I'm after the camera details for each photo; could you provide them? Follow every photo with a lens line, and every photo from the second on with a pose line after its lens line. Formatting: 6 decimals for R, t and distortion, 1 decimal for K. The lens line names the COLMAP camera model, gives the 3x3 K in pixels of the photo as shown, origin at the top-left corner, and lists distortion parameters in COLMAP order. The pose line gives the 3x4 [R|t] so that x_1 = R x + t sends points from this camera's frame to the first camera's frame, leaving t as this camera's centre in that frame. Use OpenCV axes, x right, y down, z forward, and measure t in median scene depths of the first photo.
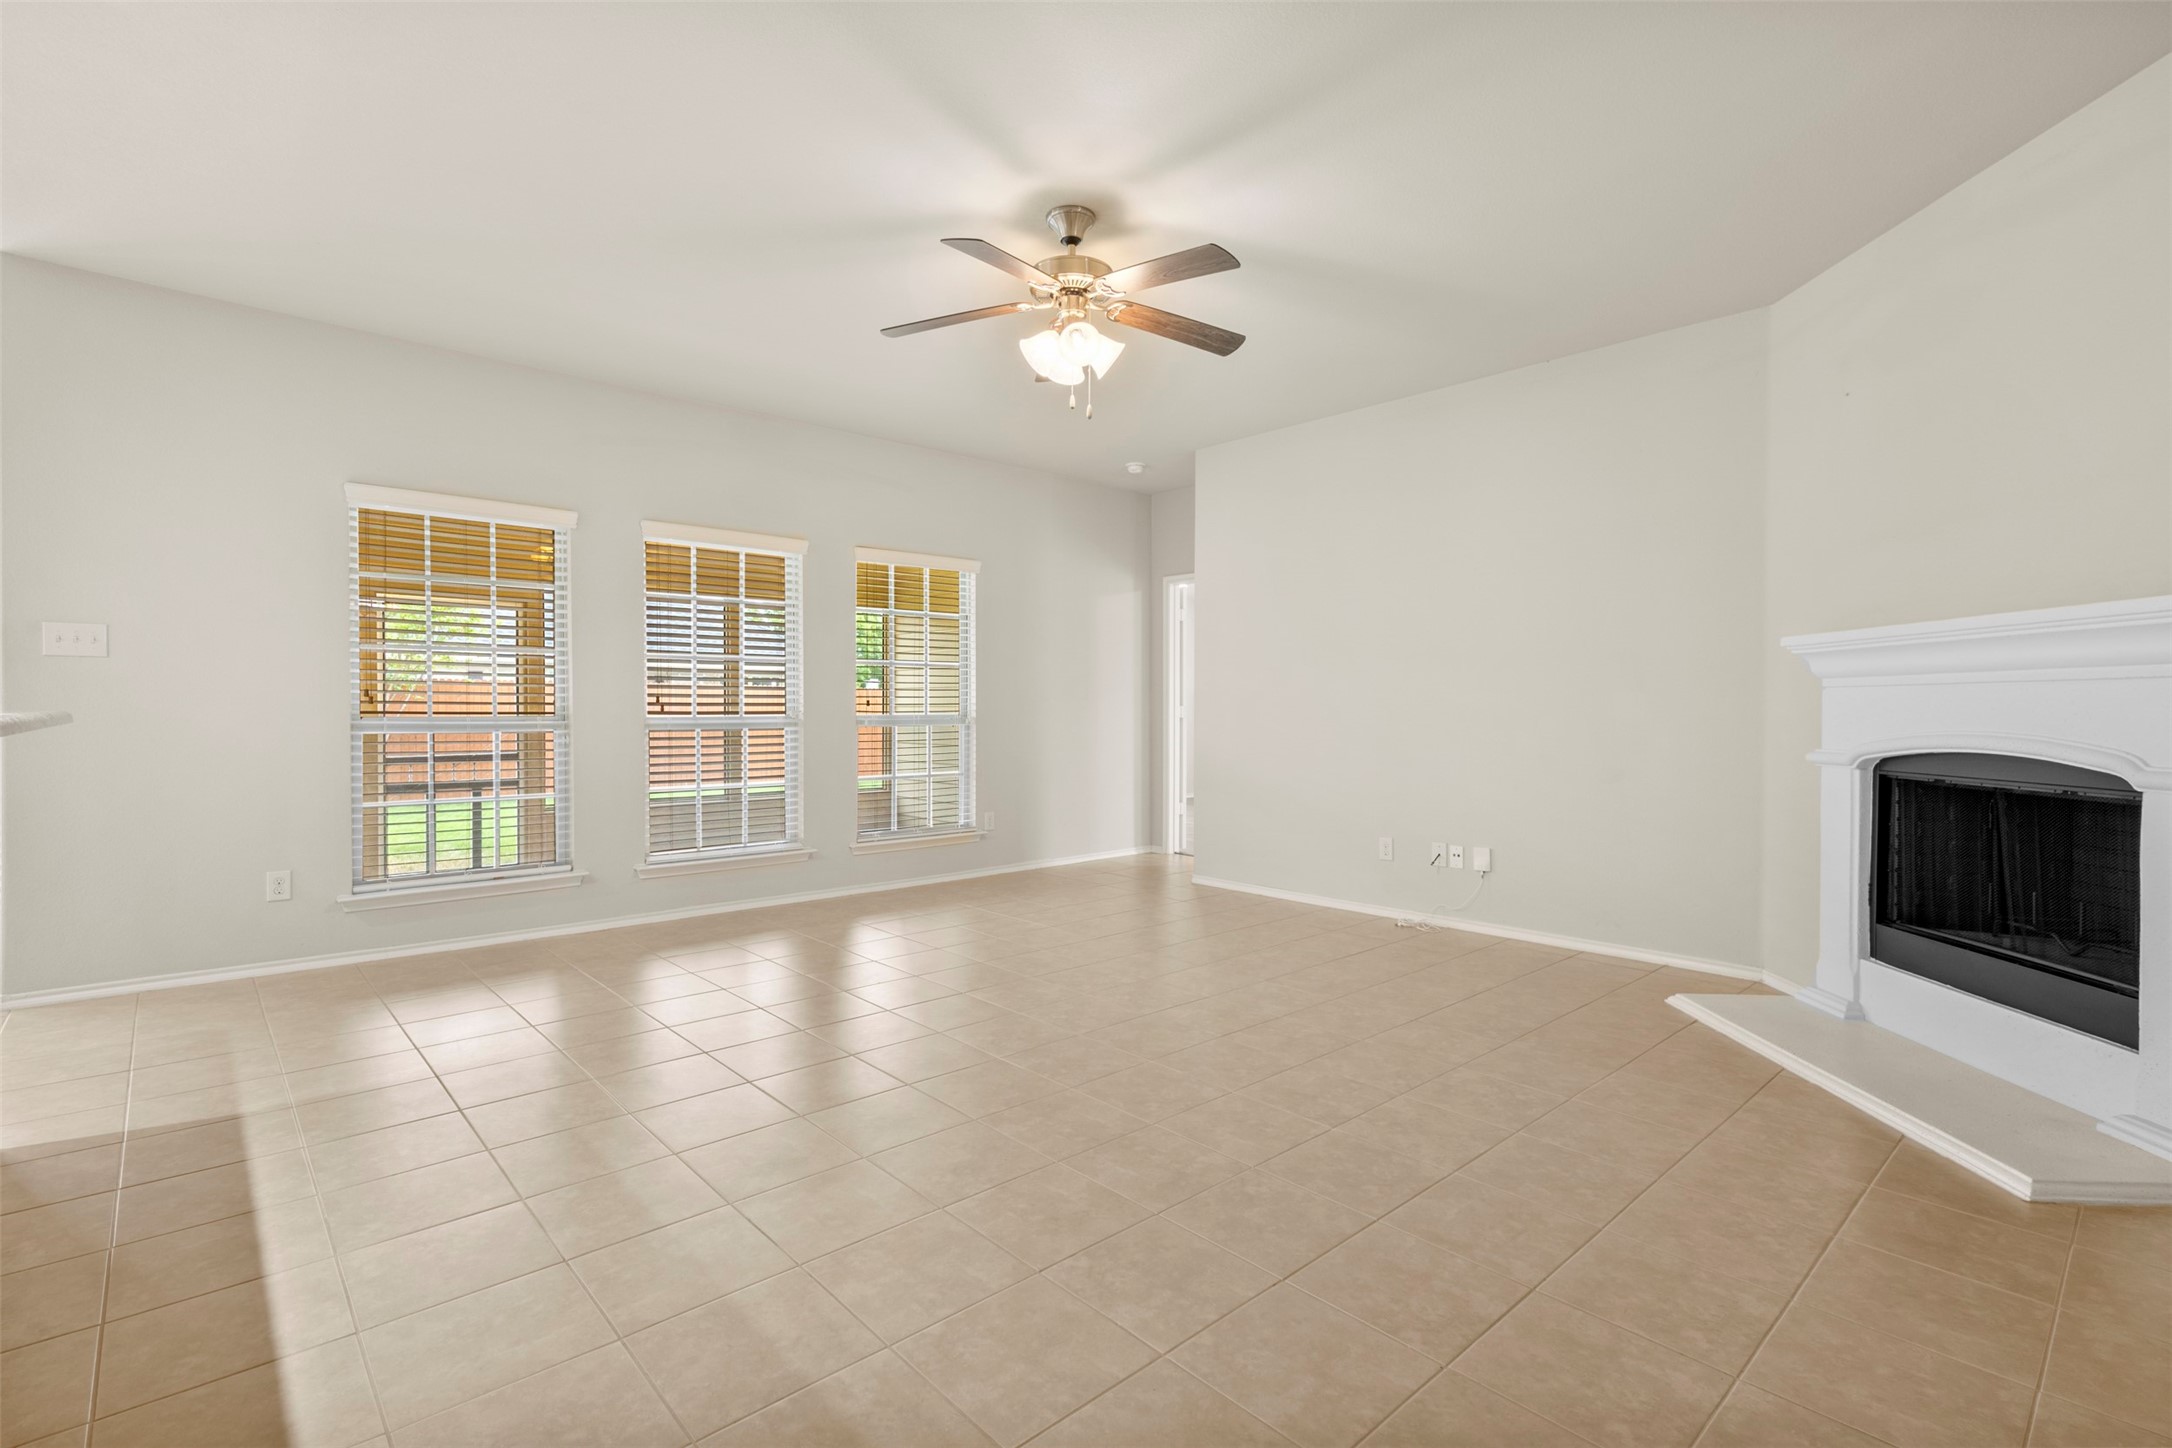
lens RADIAL K [[1006.9, 0, 1093.1], [0, 1006.9, 712.3], [0, 0, 1]] dist [0.013802, -0.004700]
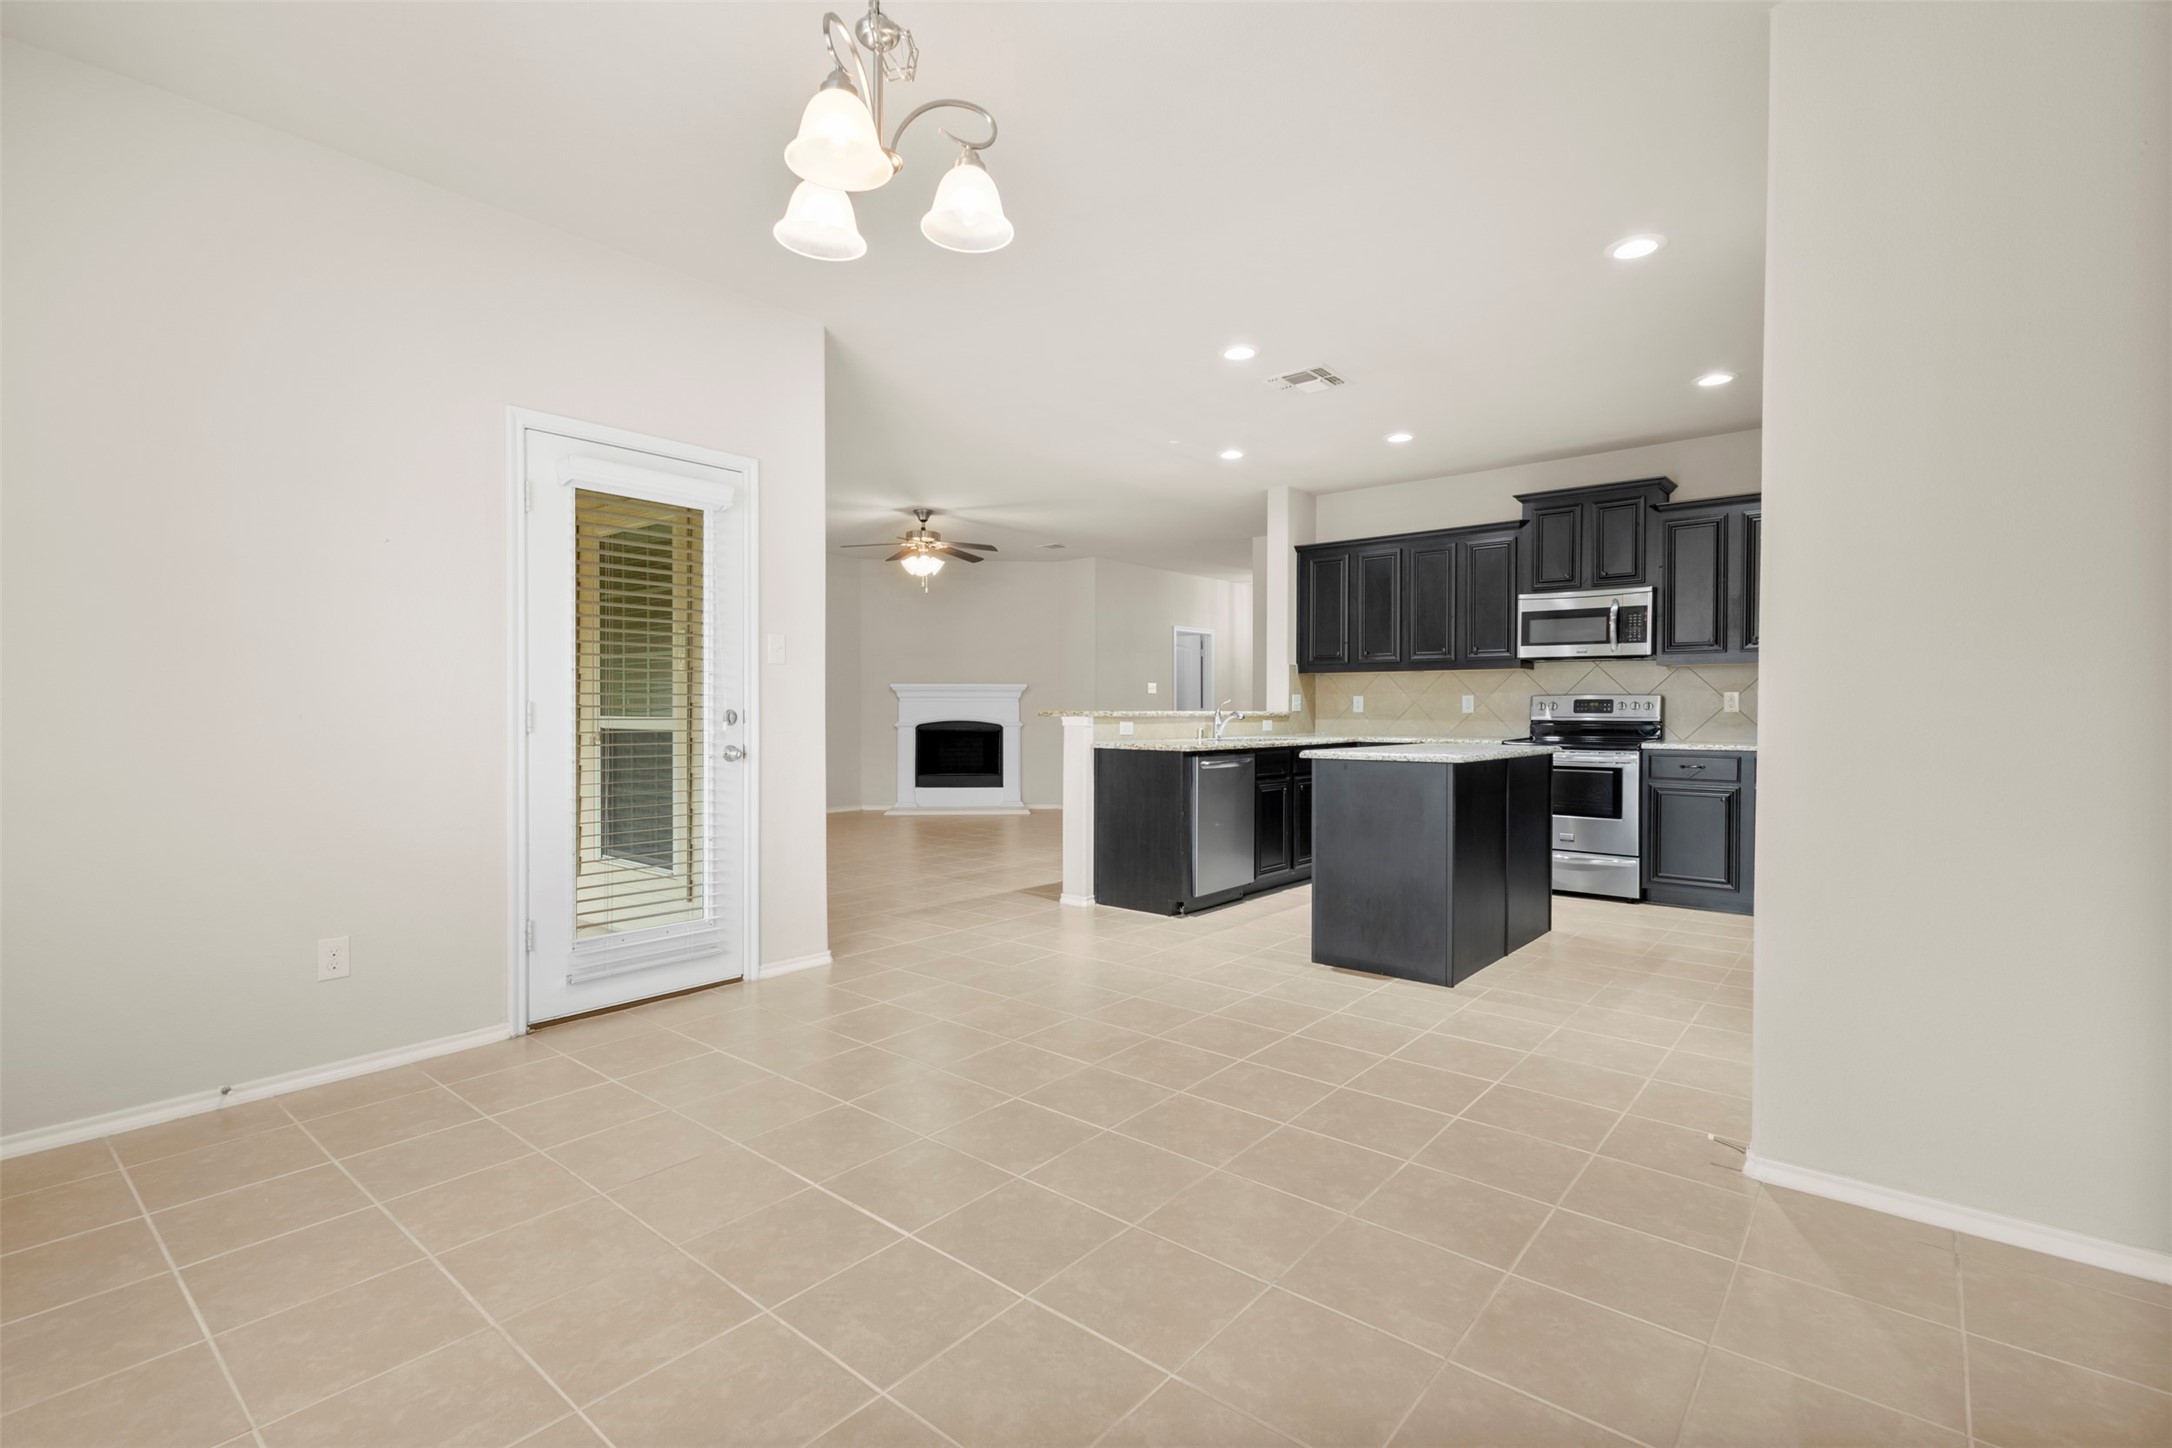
lens RADIAL K [[1006.9, 0, 1078.4], [0, 1006.9, 721.6], [0, 0, 1]] dist [0.013802, -0.004700]
pose [[-0.142591, -0.013120, 0.989695, -1.647343], [0.001718, 0.999907, 0.013503, -0.002364], [-0.989780, 0.003626, -0.142555, 0.638743]]
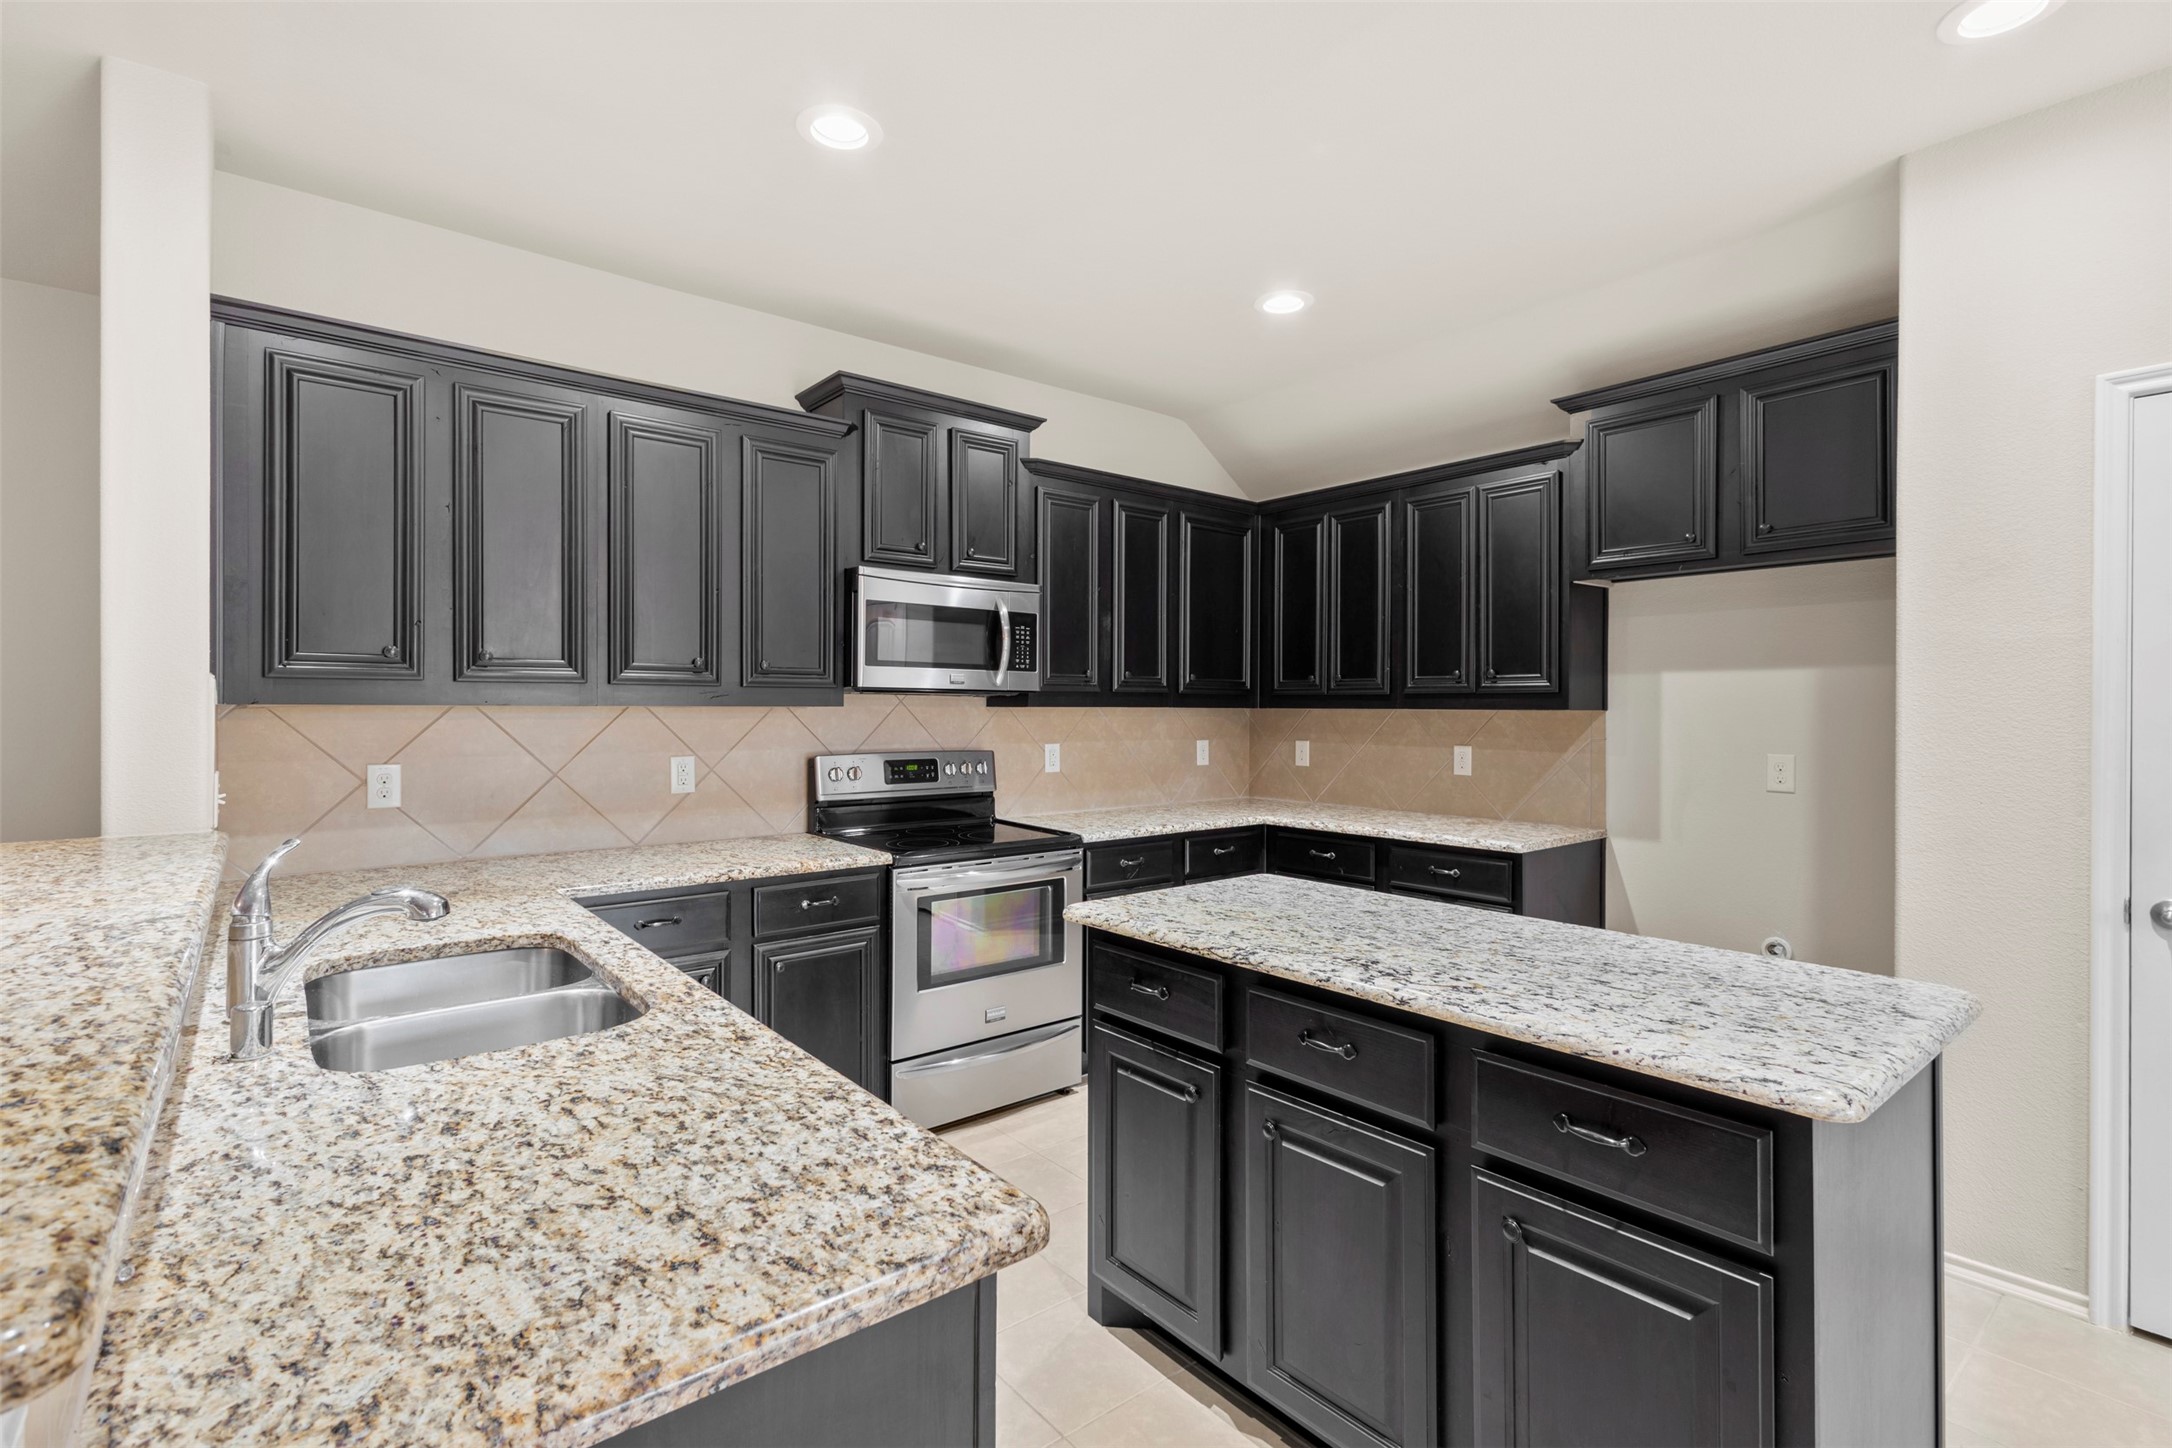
lens RADIAL K [[1006.9, 0, 1089.0], [0, 1006.9, 707.8], [0, 0, 1]] dist [0.013802, -0.004700]
pose [[-0.999222, -0.003686, 0.039271, -0.659760], [-0.003538, 0.999986, 0.003832, -0.052938], [-0.039284, 0.003690, -0.999221, 0.560208]]
